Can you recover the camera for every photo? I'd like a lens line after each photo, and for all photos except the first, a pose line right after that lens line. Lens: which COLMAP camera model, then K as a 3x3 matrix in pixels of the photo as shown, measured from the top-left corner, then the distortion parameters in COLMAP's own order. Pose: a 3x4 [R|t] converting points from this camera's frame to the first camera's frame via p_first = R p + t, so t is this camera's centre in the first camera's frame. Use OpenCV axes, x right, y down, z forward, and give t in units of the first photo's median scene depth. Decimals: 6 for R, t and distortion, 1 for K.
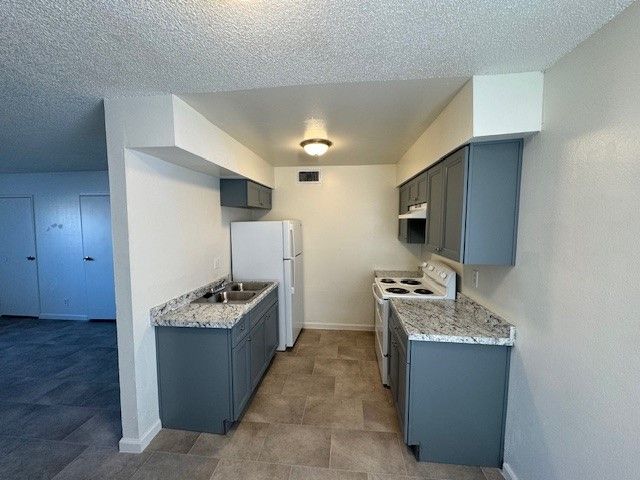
lens RADIAL K [[255.6, 0, 321.0], [0, 255.6, 238.5], [0, 0, 1]] dist [-0.001081, 0.000019]
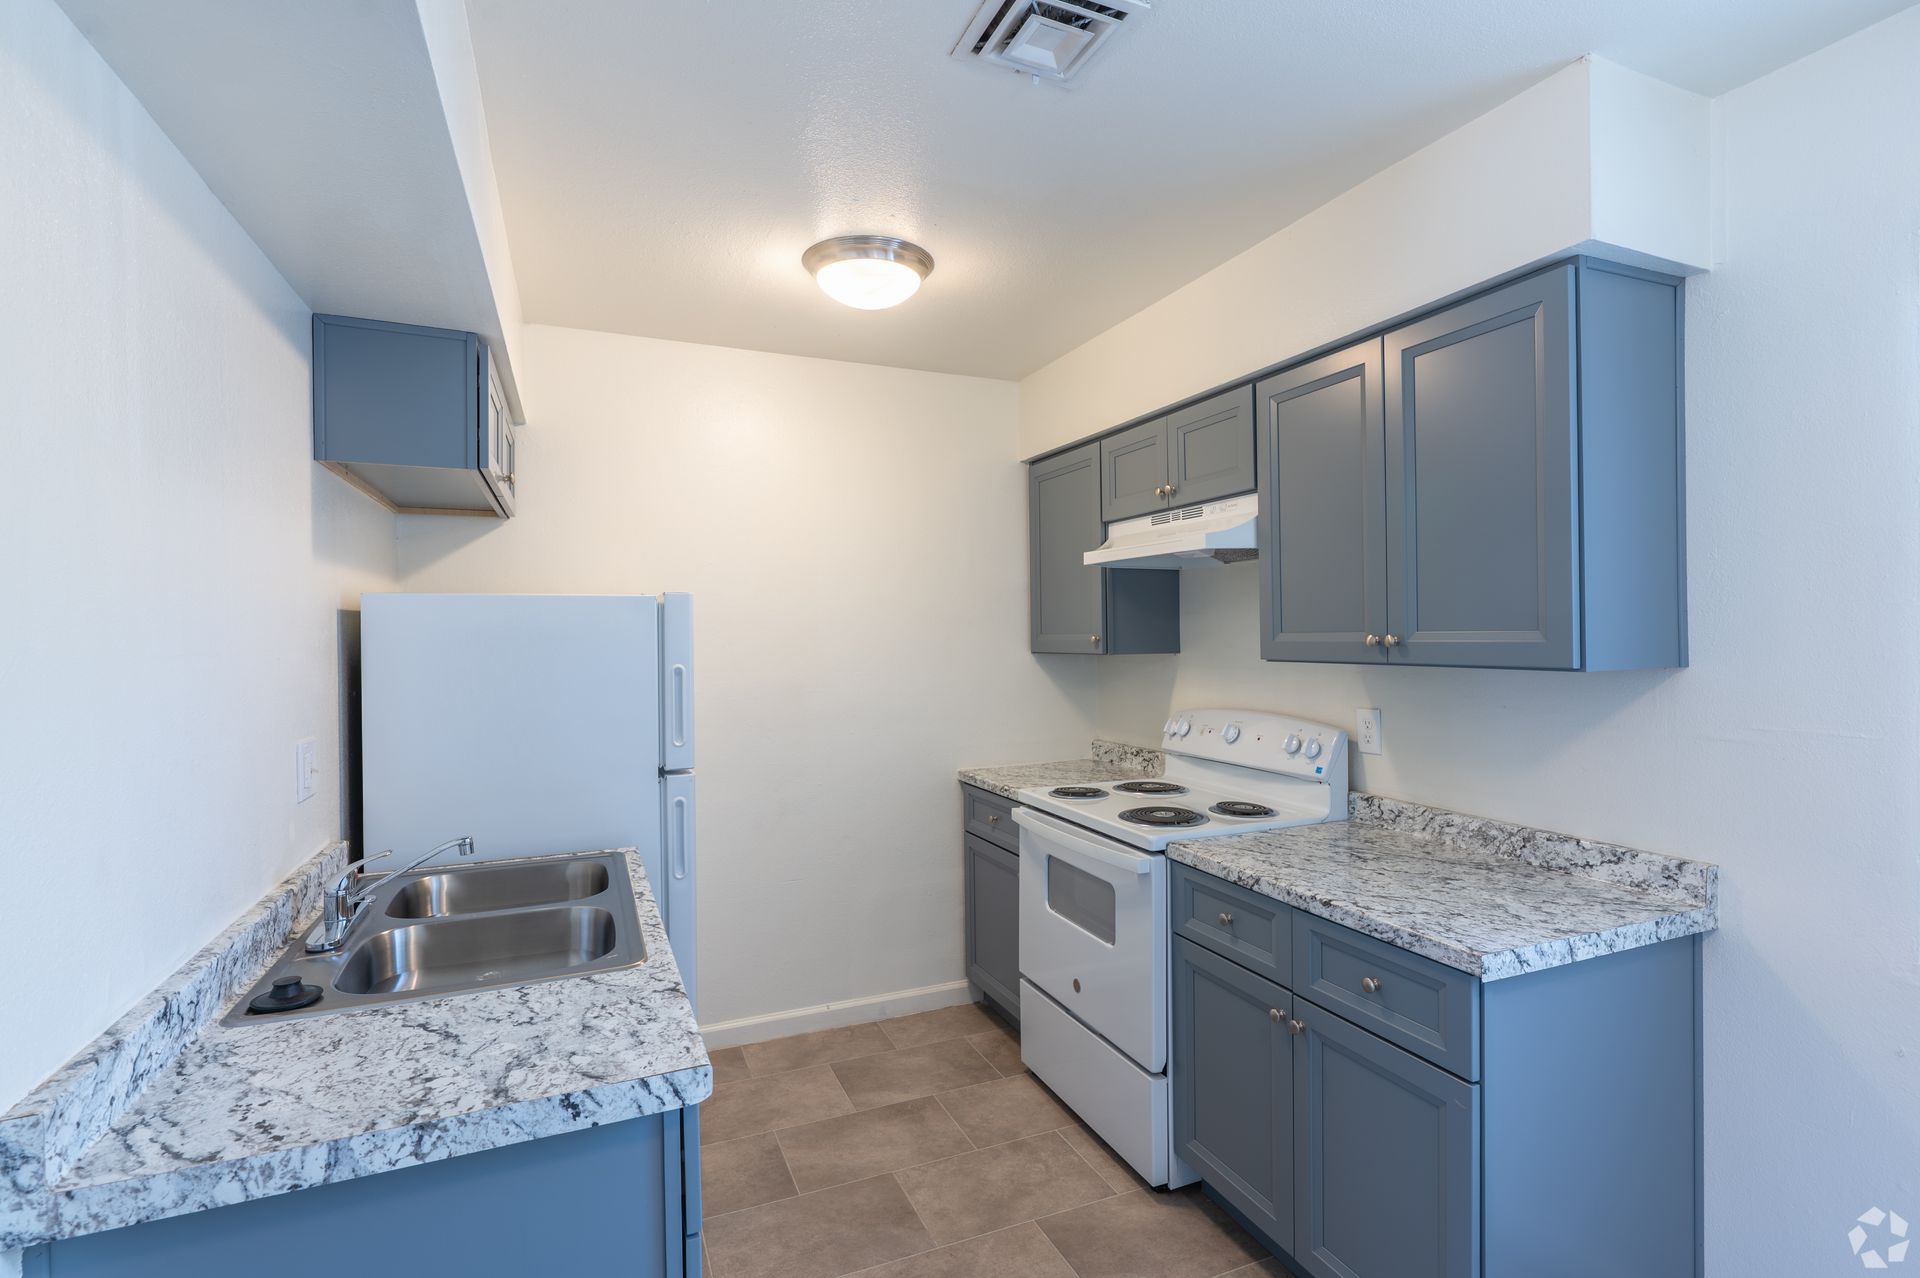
lens RADIAL K [[890.9, 0, 945.8], [0, 890.9, 626.9], [0, 0, 1]] dist [-0.004788, 0.000186]
pose [[0.878558, -0.008400, 0.477561, -0.428612], [0.046580, 0.996586, -0.068162, 0.071668], [-0.475359, 0.082128, 0.875950, 0.328036]]
